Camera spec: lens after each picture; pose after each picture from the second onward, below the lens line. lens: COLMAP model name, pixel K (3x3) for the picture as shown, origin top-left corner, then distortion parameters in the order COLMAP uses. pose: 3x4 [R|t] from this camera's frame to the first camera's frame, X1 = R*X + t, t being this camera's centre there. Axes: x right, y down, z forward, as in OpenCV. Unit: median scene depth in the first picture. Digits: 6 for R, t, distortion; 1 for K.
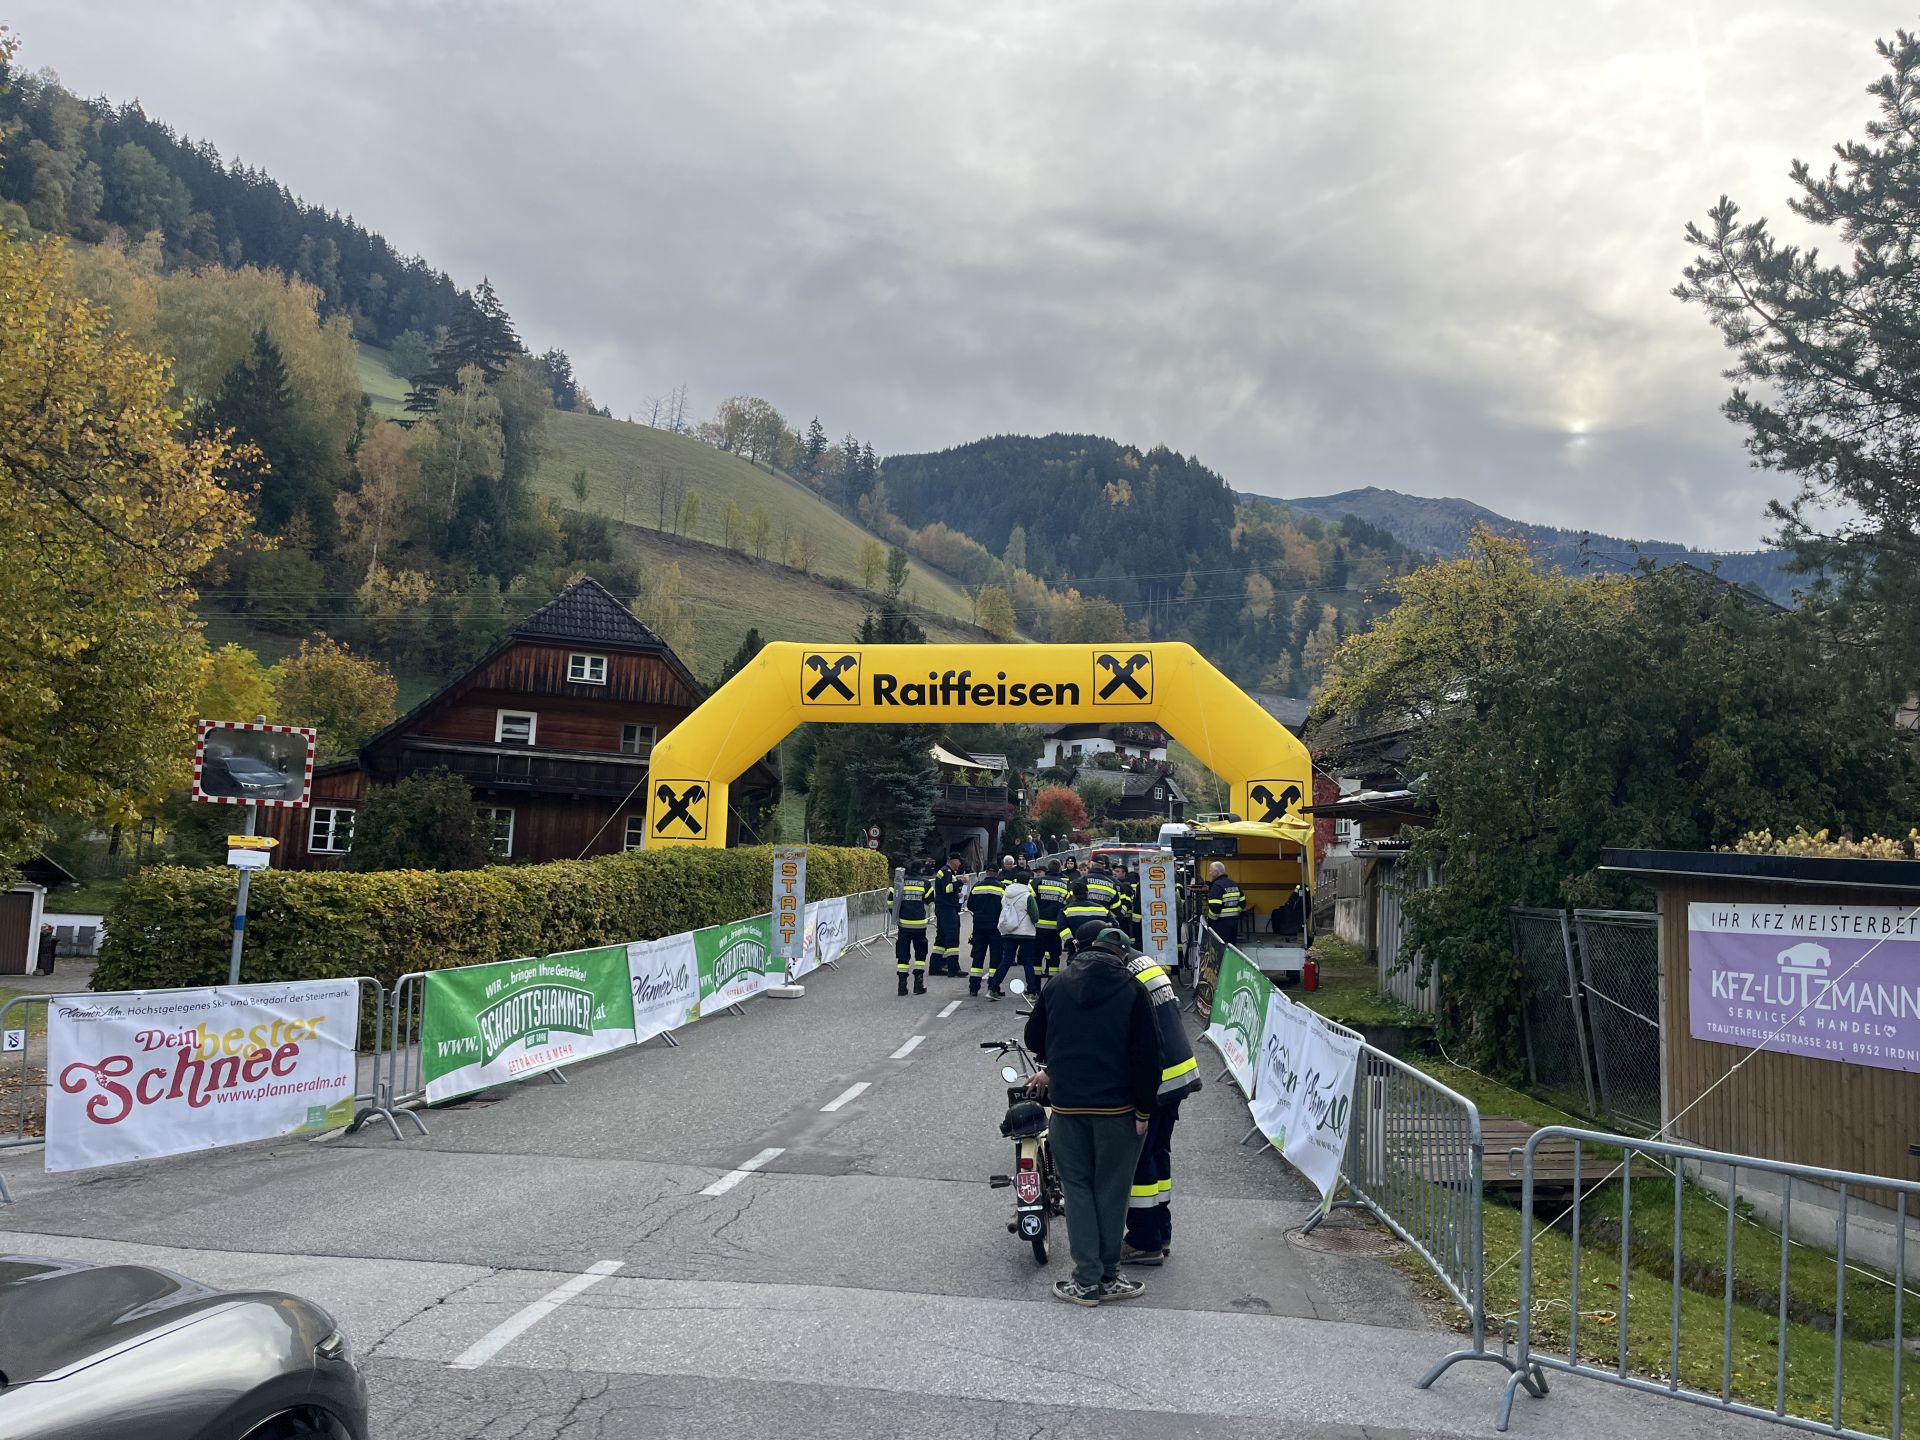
lens RADIAL K [[1451.8, 0, 960.0], [0, 1451.8, 720.0], [0, 0, 1]] dist [0.093399, -0.102948]
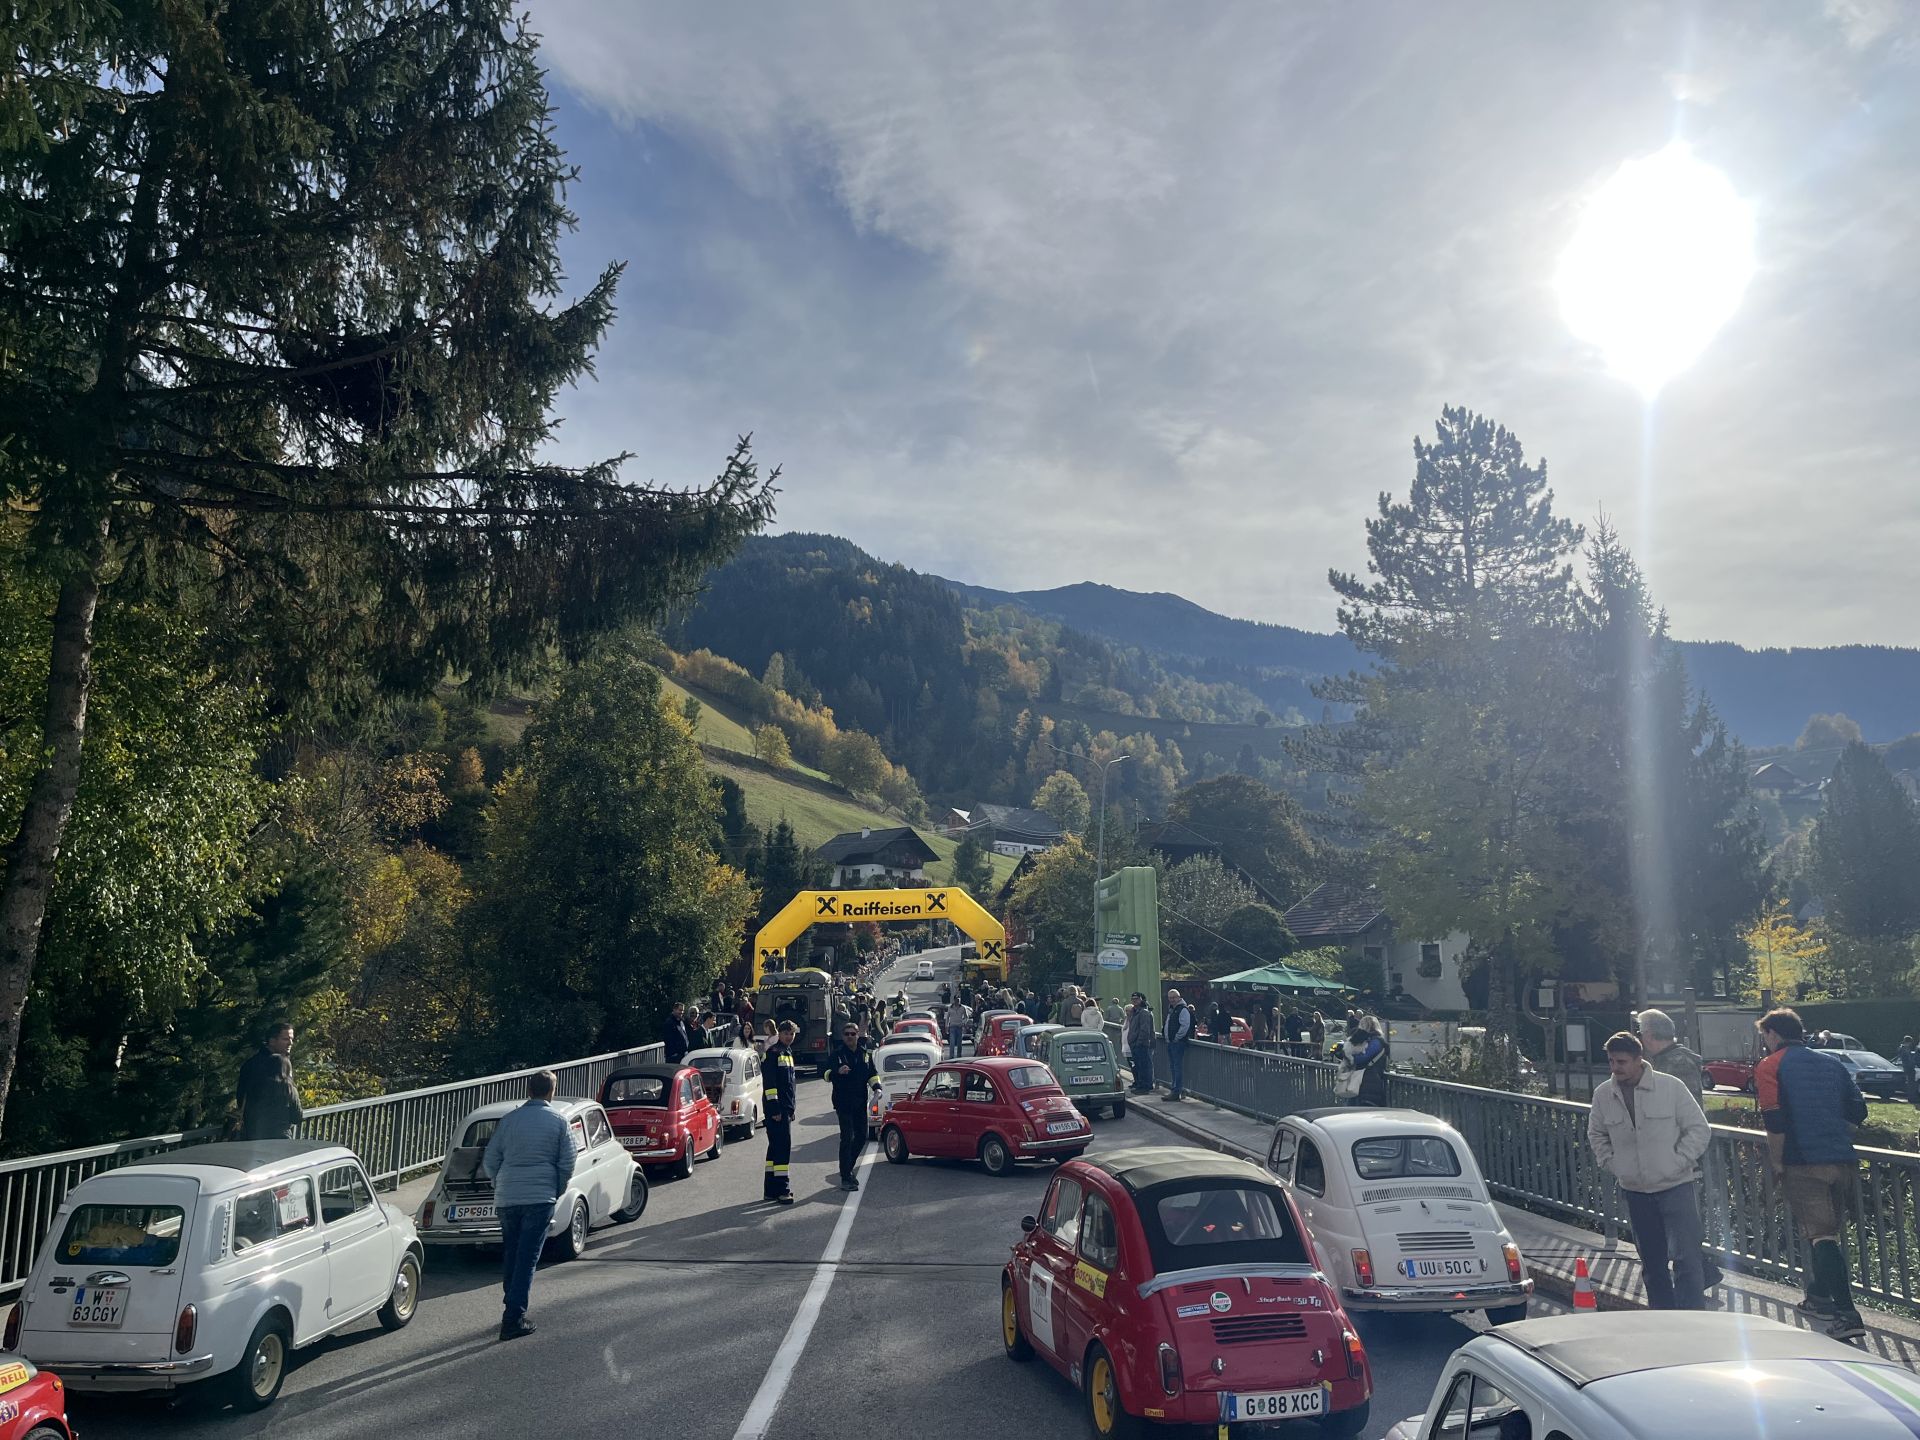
lens RADIAL K [[1456.6, 0, 975.9], [0, 1456.6, 724.5], [0, 0, 1]] dist [0.068564, -0.110937]
pose [[0.981434, -0.007150, 0.191669, -0.138386], [0.017520, 0.998469, -0.052465, -0.089862], [-0.191000, 0.054849, 0.980056, -0.700891]]
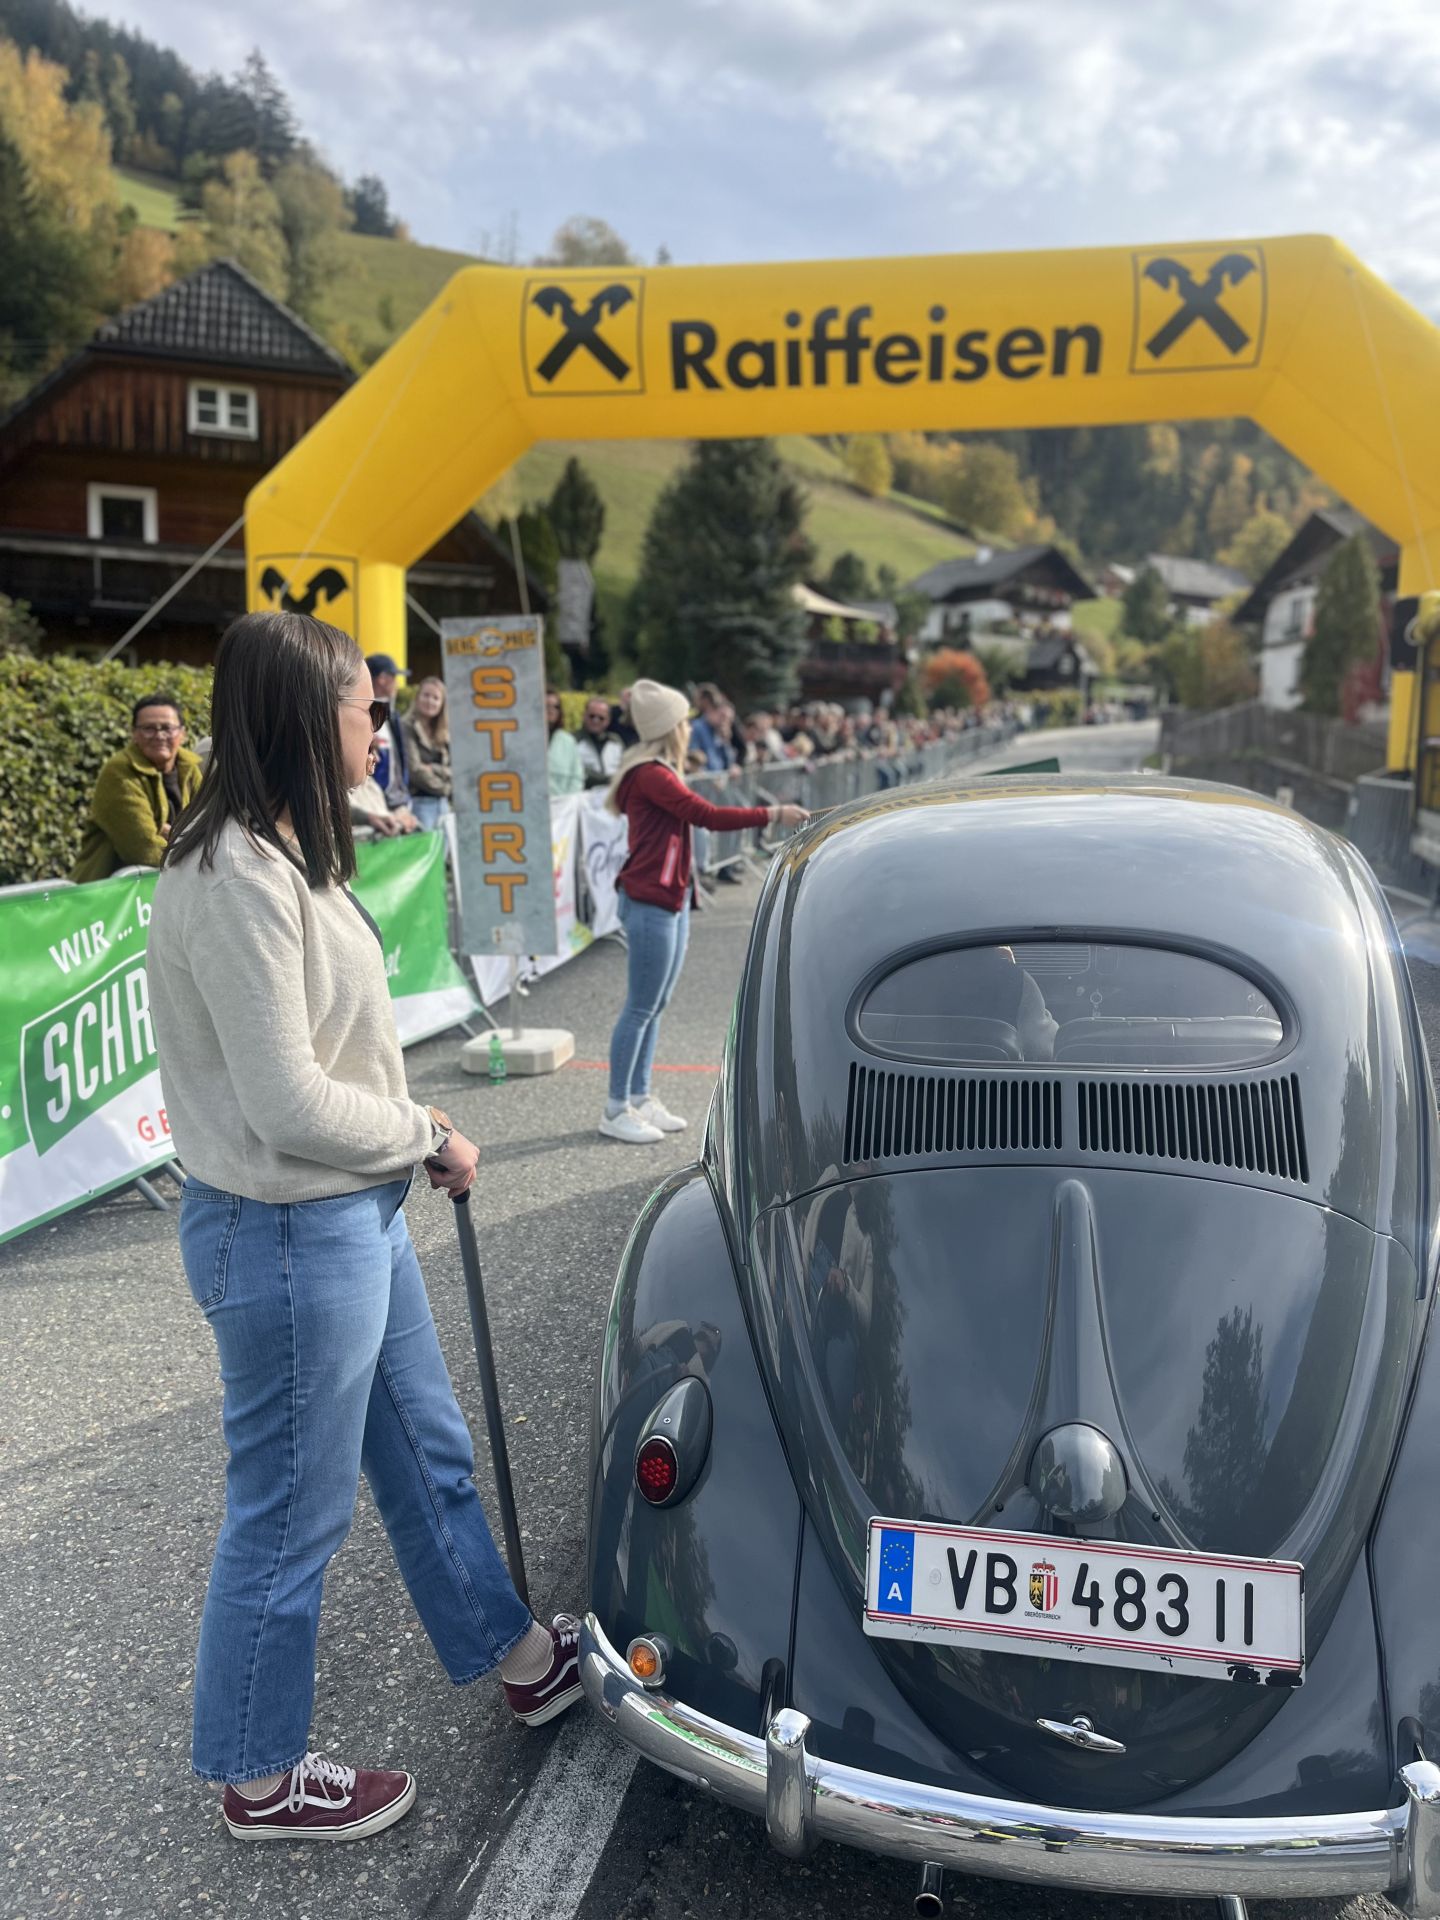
lens RADIAL K [[1463.8, 0, 731.9], [0, 1463.8, 969.1], [0, 0, 1]] dist [0.042401, -0.034406]
pose [[0.997869, -0.003304, -0.065163, -0.003198], [0.018809, 0.970885, 0.238809, 0.025636], [0.062477, -0.239525, 0.968878, 0.199211]]
